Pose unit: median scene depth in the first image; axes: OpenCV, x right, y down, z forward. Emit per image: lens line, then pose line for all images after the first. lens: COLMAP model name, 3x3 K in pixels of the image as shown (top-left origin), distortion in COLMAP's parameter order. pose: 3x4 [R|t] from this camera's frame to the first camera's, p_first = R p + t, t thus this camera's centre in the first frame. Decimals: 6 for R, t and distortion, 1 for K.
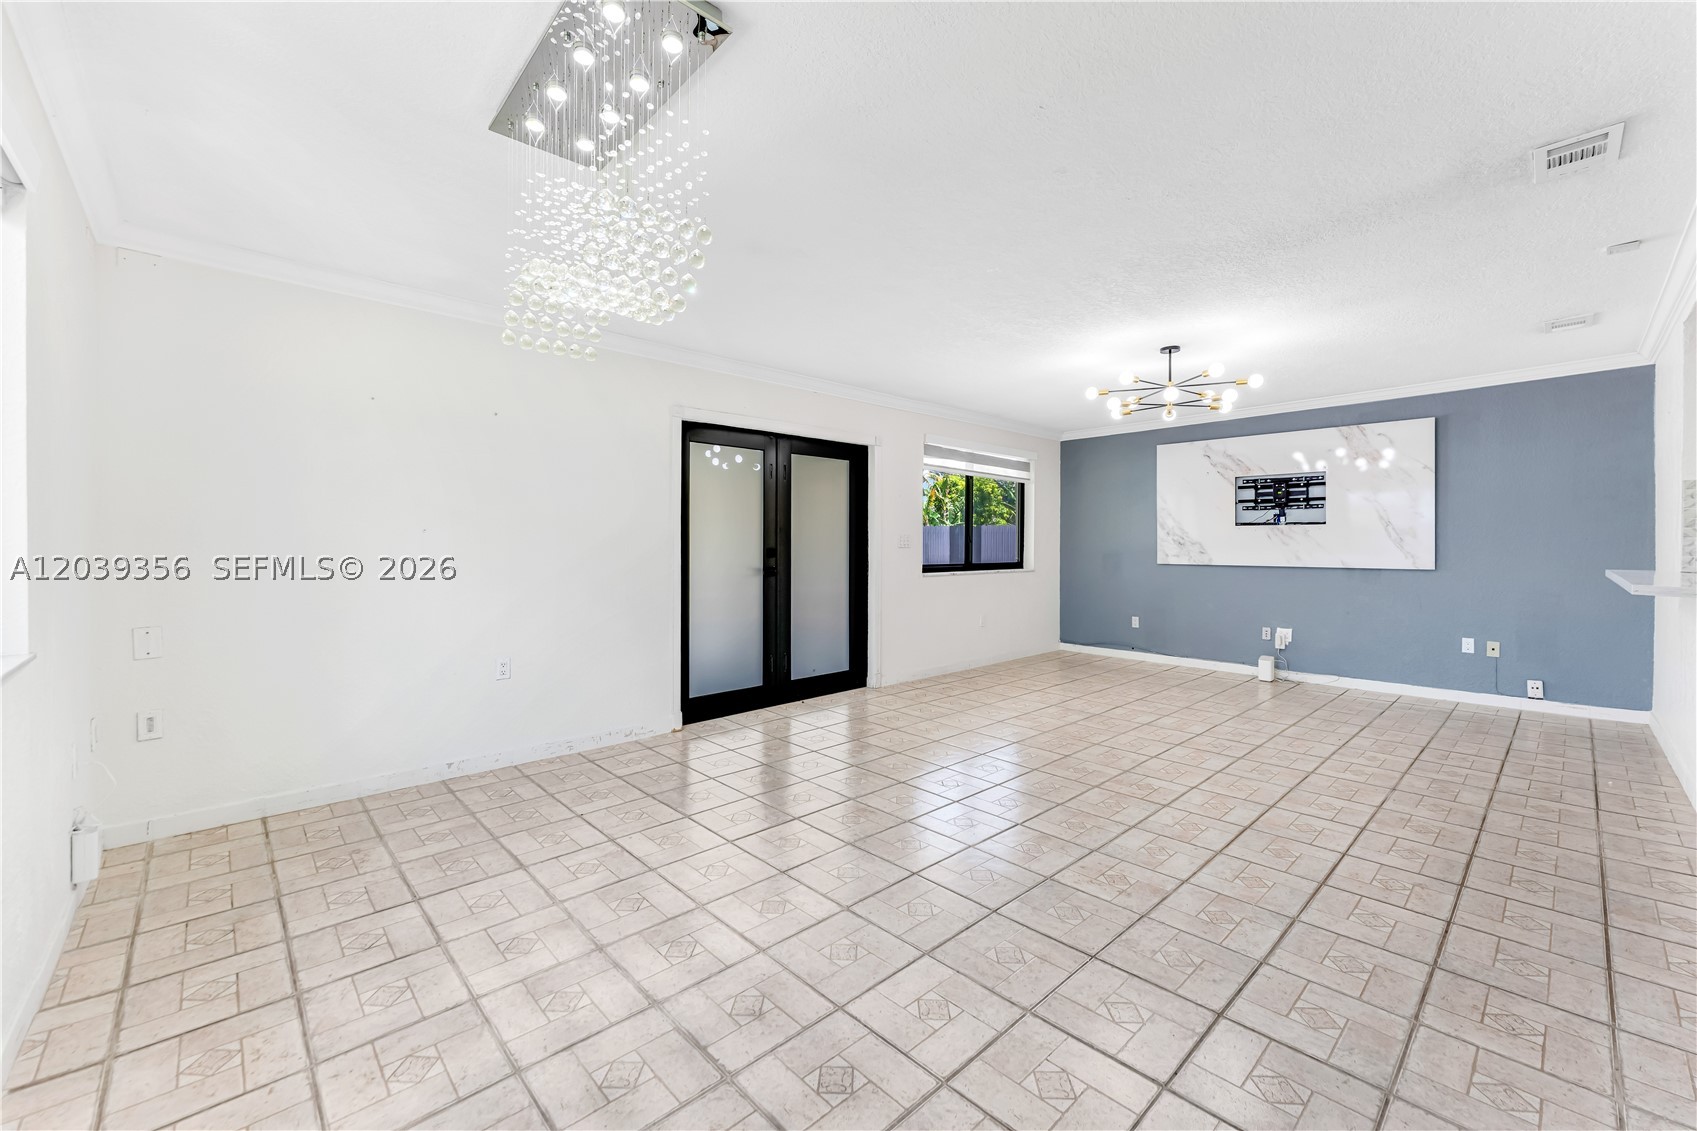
lens RADIAL K [[688.3, 0, 847.7], [0, 688.3, 549.8], [0, 0, 1]] dist [-0.005791, 0.002952]
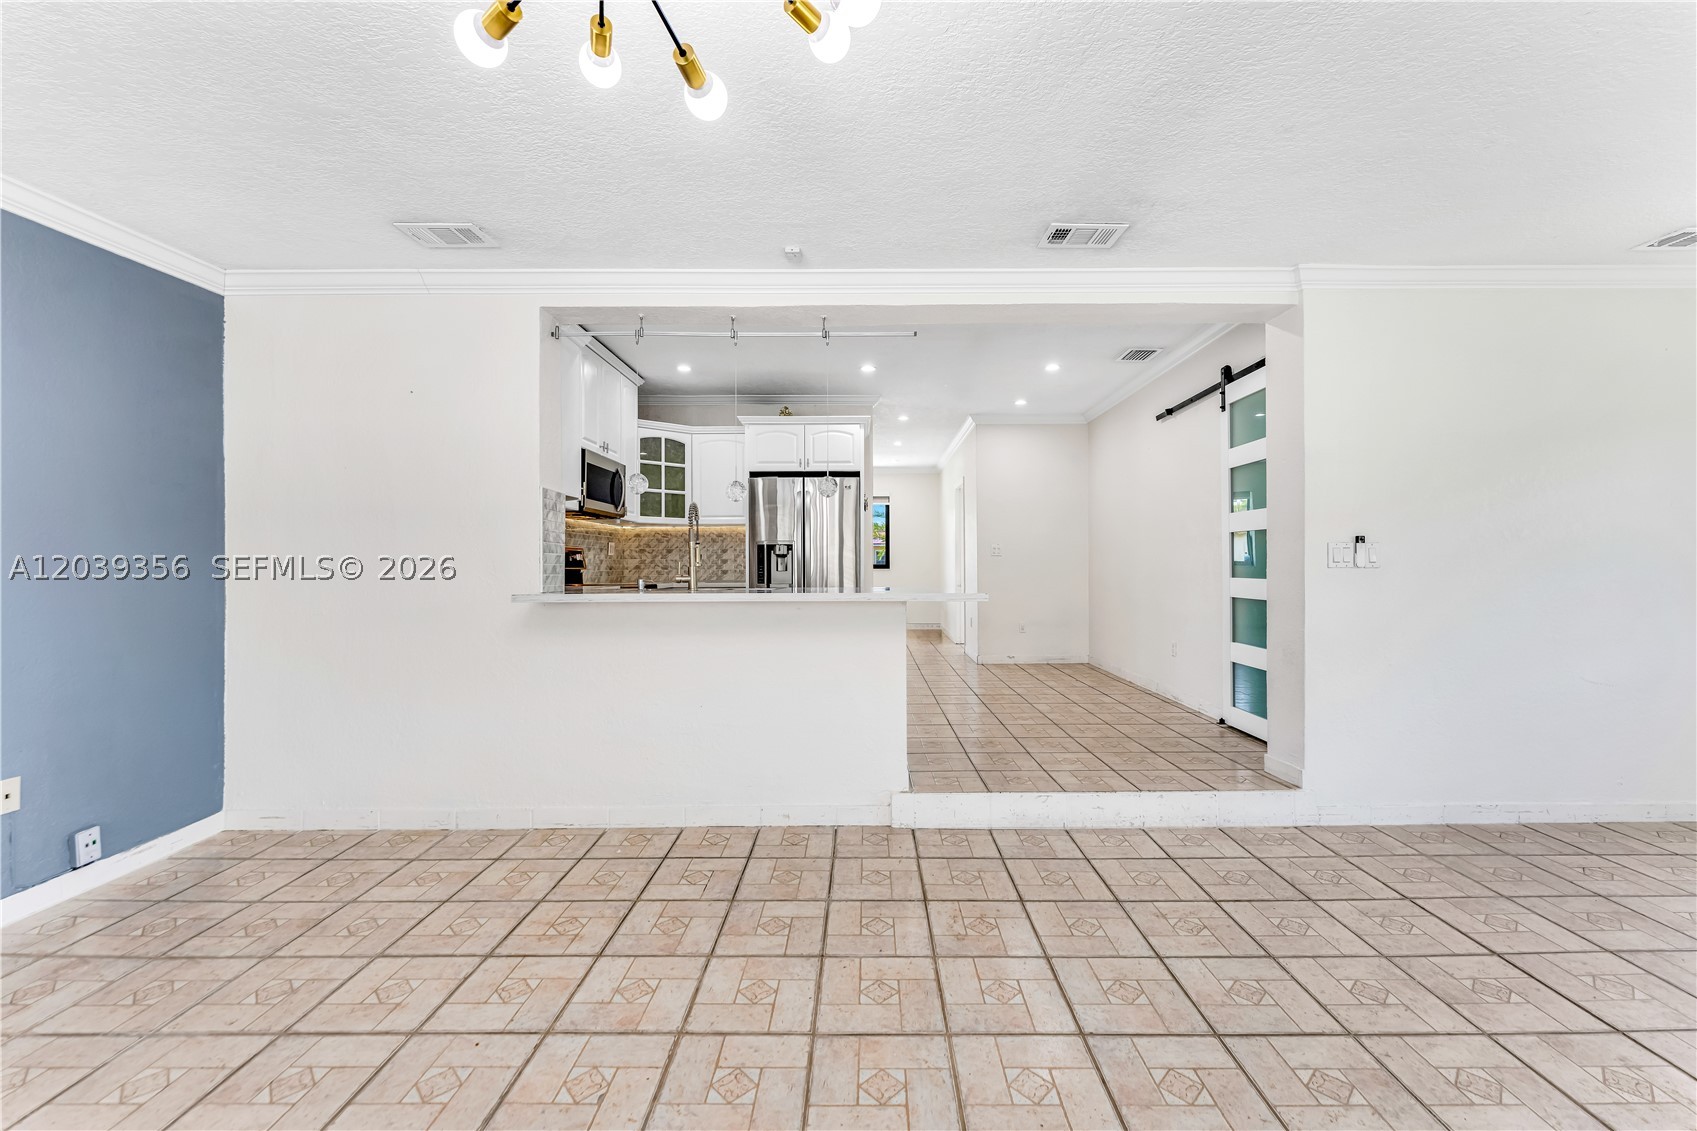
lens RADIAL K [[688.3, 0, 862.1], [0, 688.3, 564.9], [0, 0, 1]] dist [-0.005791, 0.002952]
pose [[-0.726617, -0.001402, 0.687042, 0.204942], [0.007305, 0.999926, 0.009766, -0.005484], [-0.687004, 0.012115, -0.726552, 0.847263]]
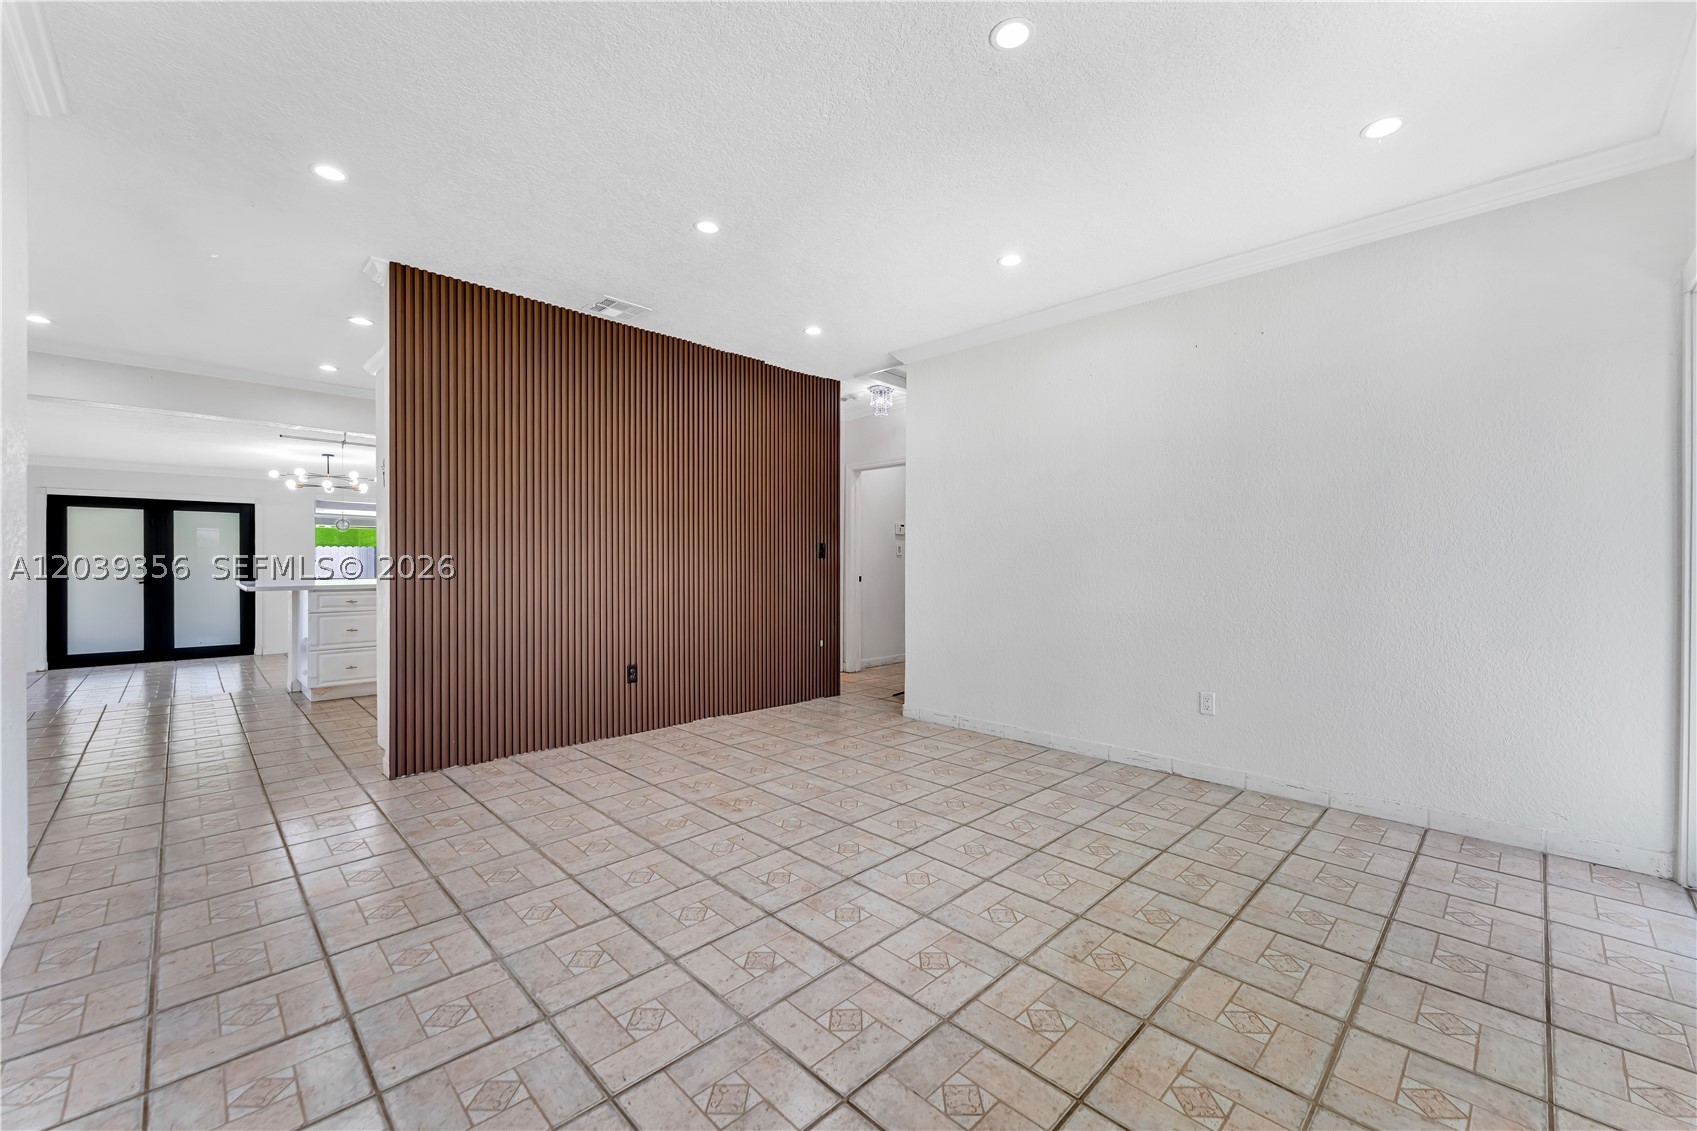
lens RADIAL K [[688.3, 0, 858.1], [0, 688.3, 563.5], [0, 0, 1]] dist [-0.005791, 0.002952]
pose [[0.999607, -0.005387, 0.027518, 1.379027], [0.005779, 0.999883, -0.014178, 0.017801], [-0.027439, 0.014332, 0.999521, -0.624066]]
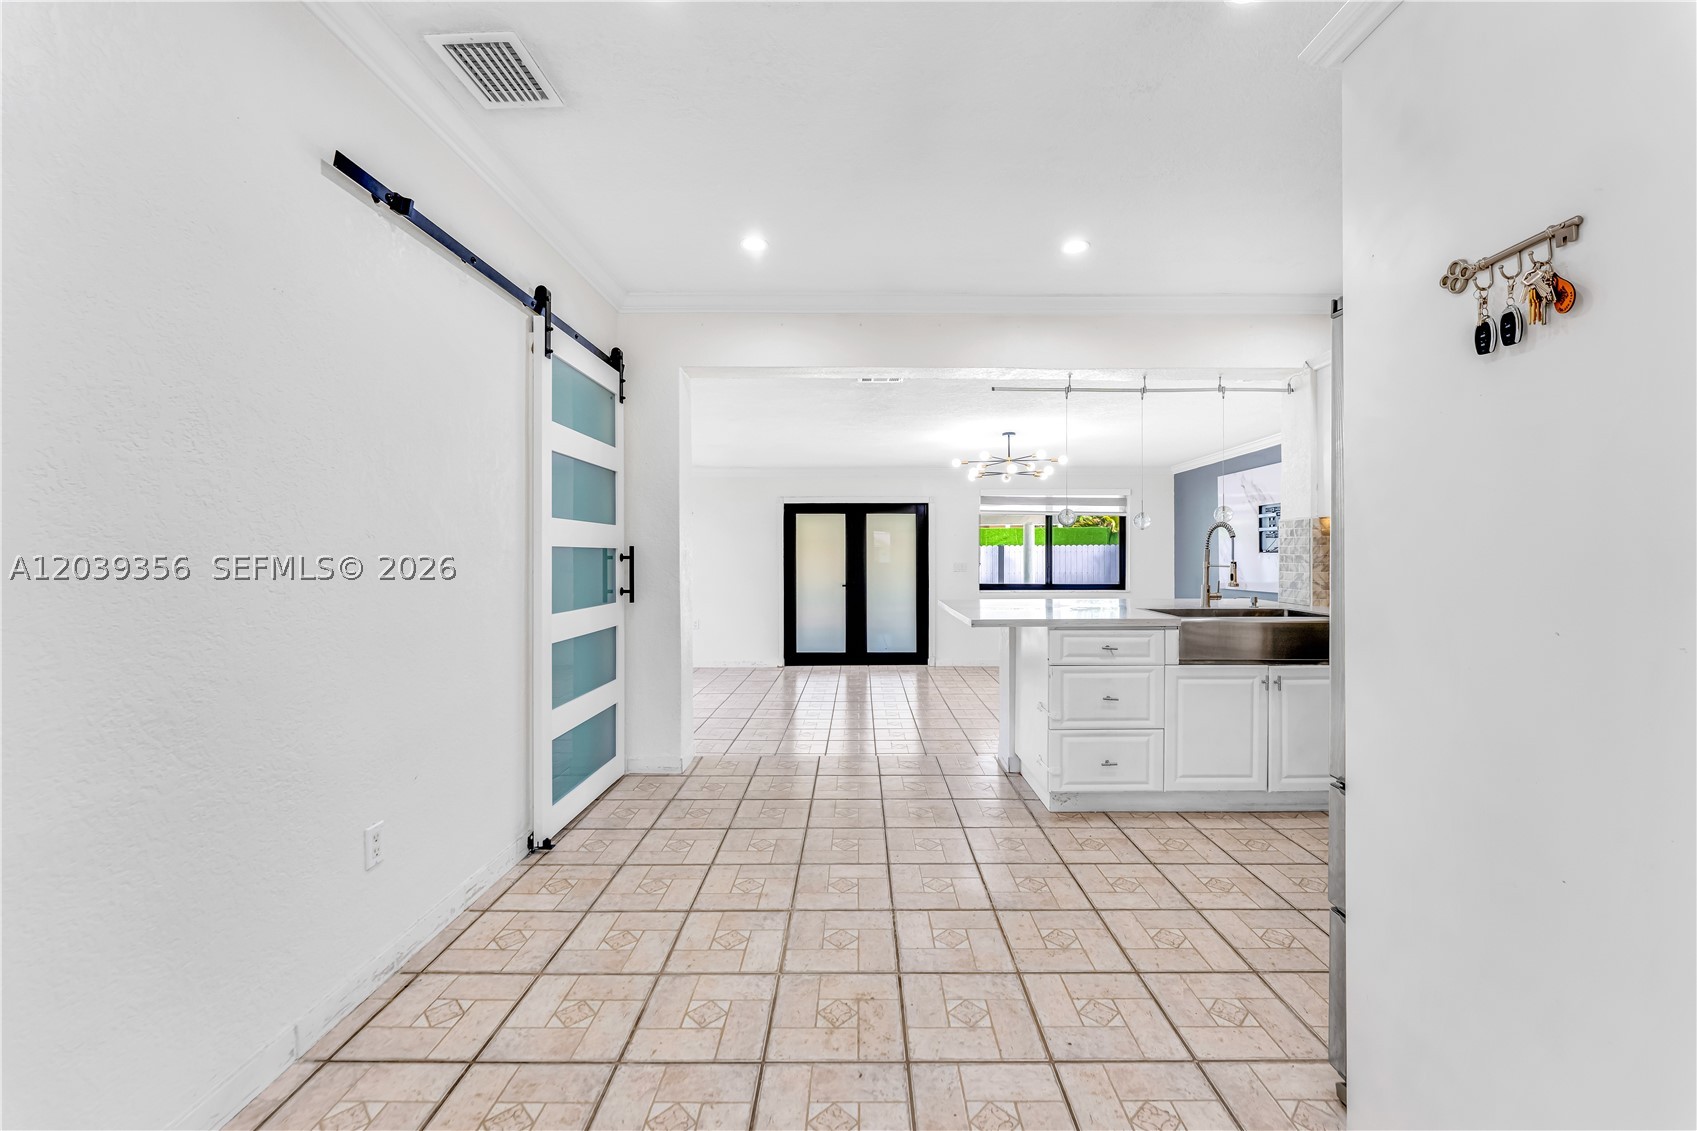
lens RADIAL K [[688.3, 0, 856.3], [0, 688.3, 564.5], [0, 0, 1]] dist [-0.005791, 0.002952]
pose [[0.729316, -0.000416, -0.684176, 0.933523], [-0.004056, 0.999980, -0.004932, -0.010301], [0.684165, 0.006372, 0.729300, -0.191187]]
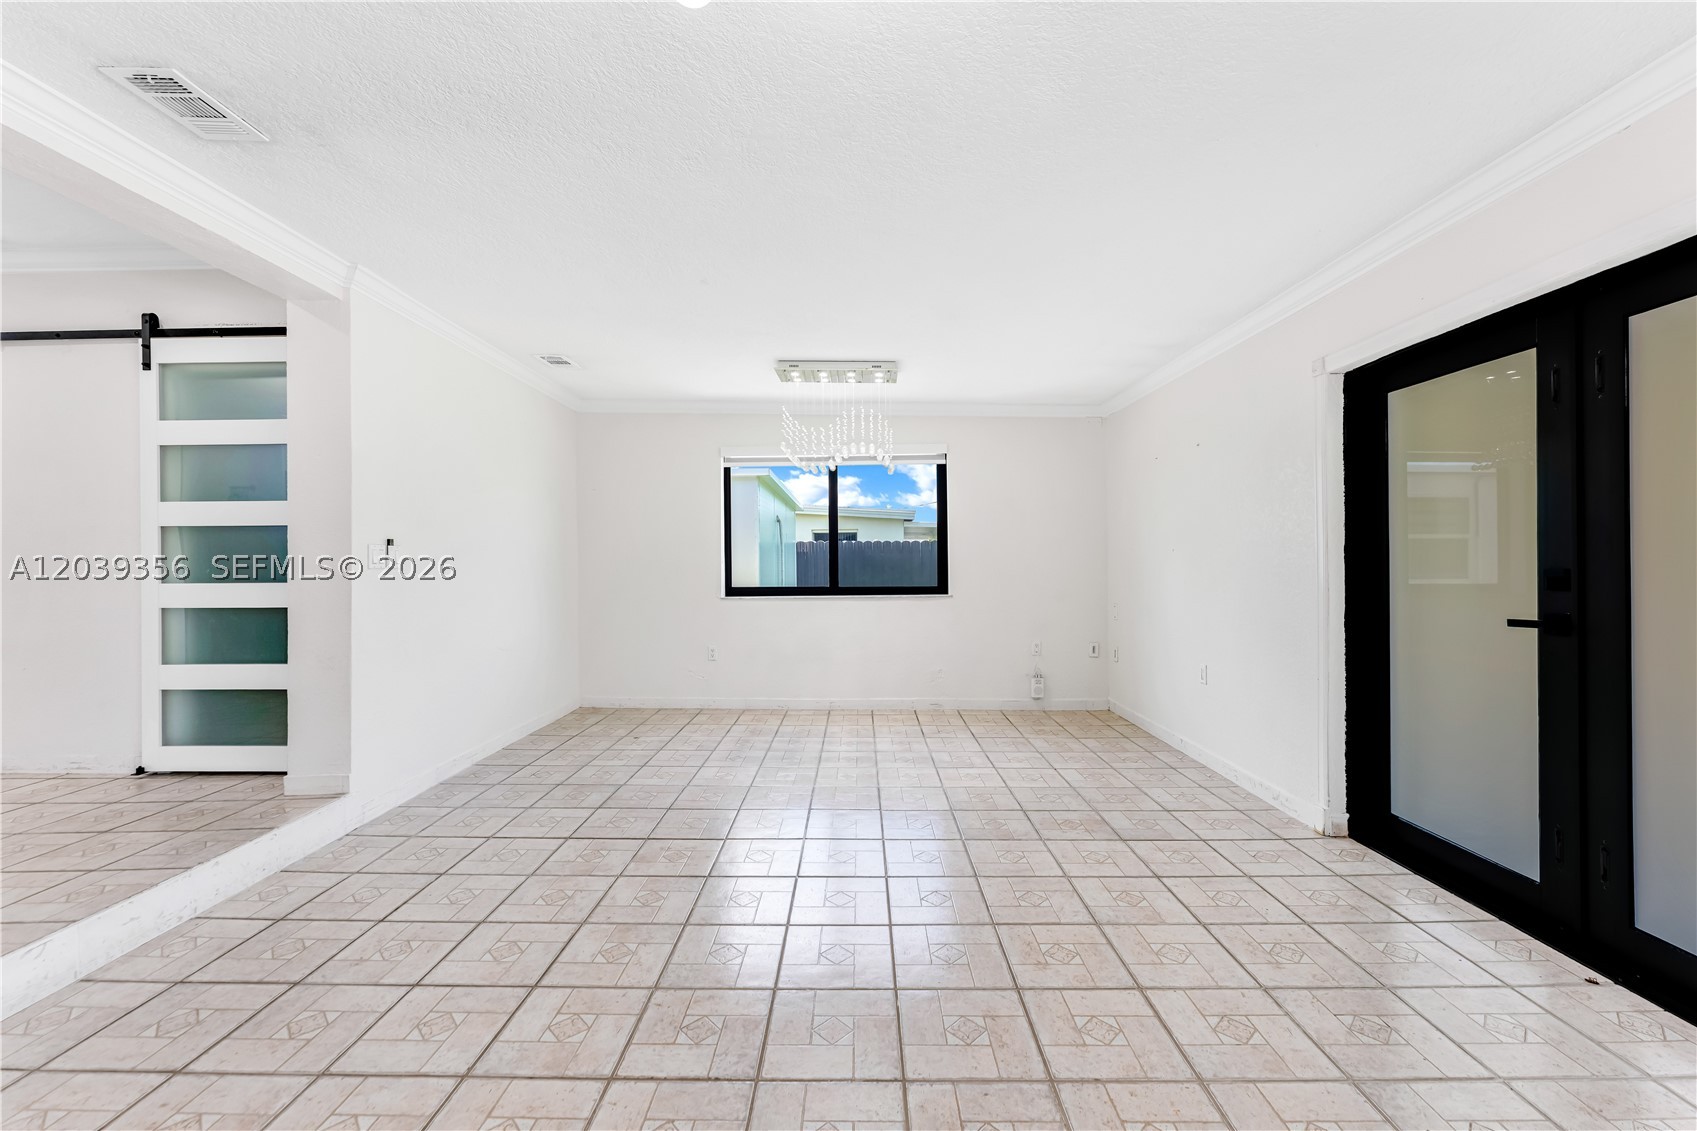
lens RADIAL K [[688.3, 0, 854.5], [0, 688.3, 568.1], [0, 0, 1]] dist [-0.005791, 0.002952]
pose [[-0.689610, 0.006019, -0.724156, 0.439046], [-0.006051, 0.999883, 0.014073, -0.006612], [0.724155, 0.014087, -0.689493, 0.868261]]
